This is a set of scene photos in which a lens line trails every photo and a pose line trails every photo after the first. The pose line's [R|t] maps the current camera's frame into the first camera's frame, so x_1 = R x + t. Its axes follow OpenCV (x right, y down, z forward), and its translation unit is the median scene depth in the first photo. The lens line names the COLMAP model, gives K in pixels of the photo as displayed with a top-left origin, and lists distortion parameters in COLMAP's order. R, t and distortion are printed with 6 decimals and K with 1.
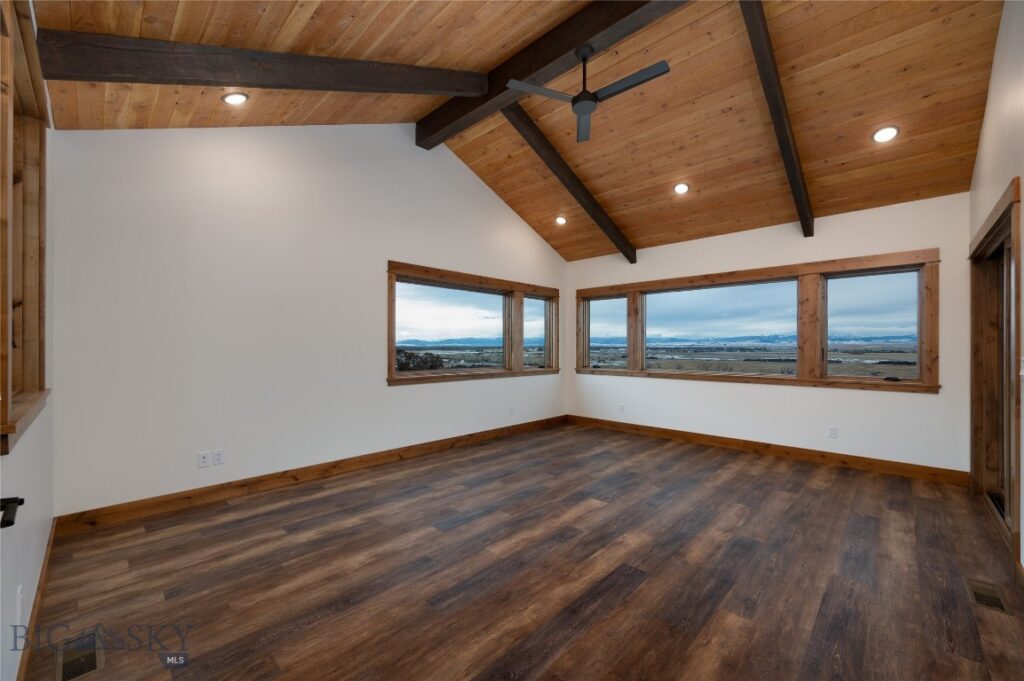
lens RADIAL K [[403.3, 0, 512.7], [0, 403.3, 344.4], [0, 0, 1]] dist [-0.008653, -0.000500]
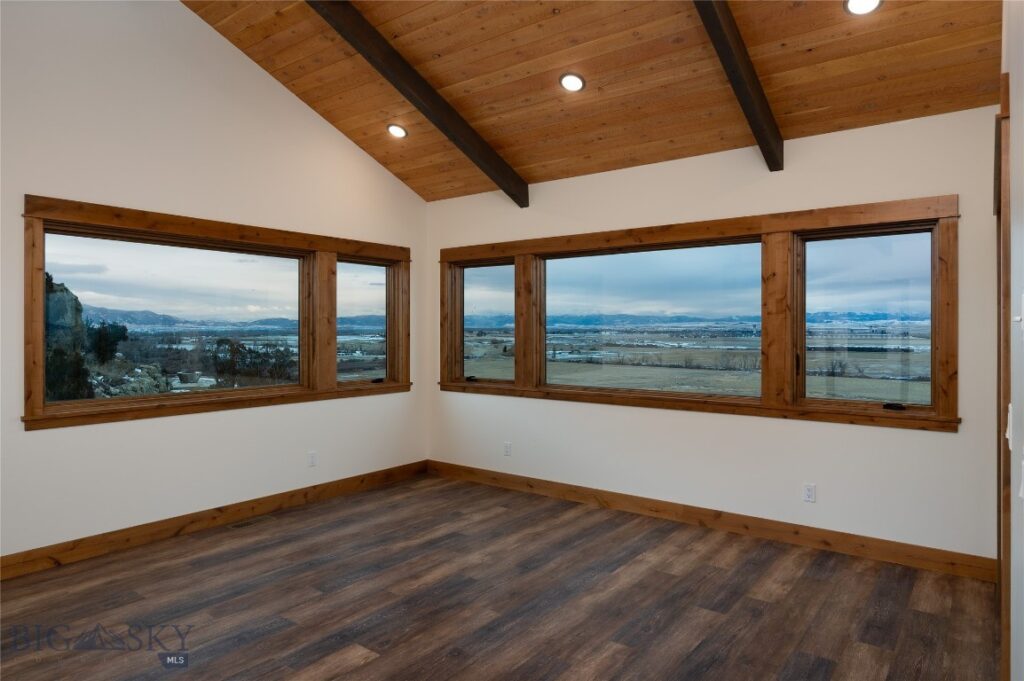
lens RADIAL K [[627.8, 0, 511.9], [0, 627.8, 325.6], [0, 0, 1]] dist [-0.009923, -0.000645]
pose [[0.992938, -0.000787, 0.118631, 0.228501], [0.000872, 0.999999, -0.000664, -0.033726], [-0.118630, 0.000763, 0.992938, 0.106305]]
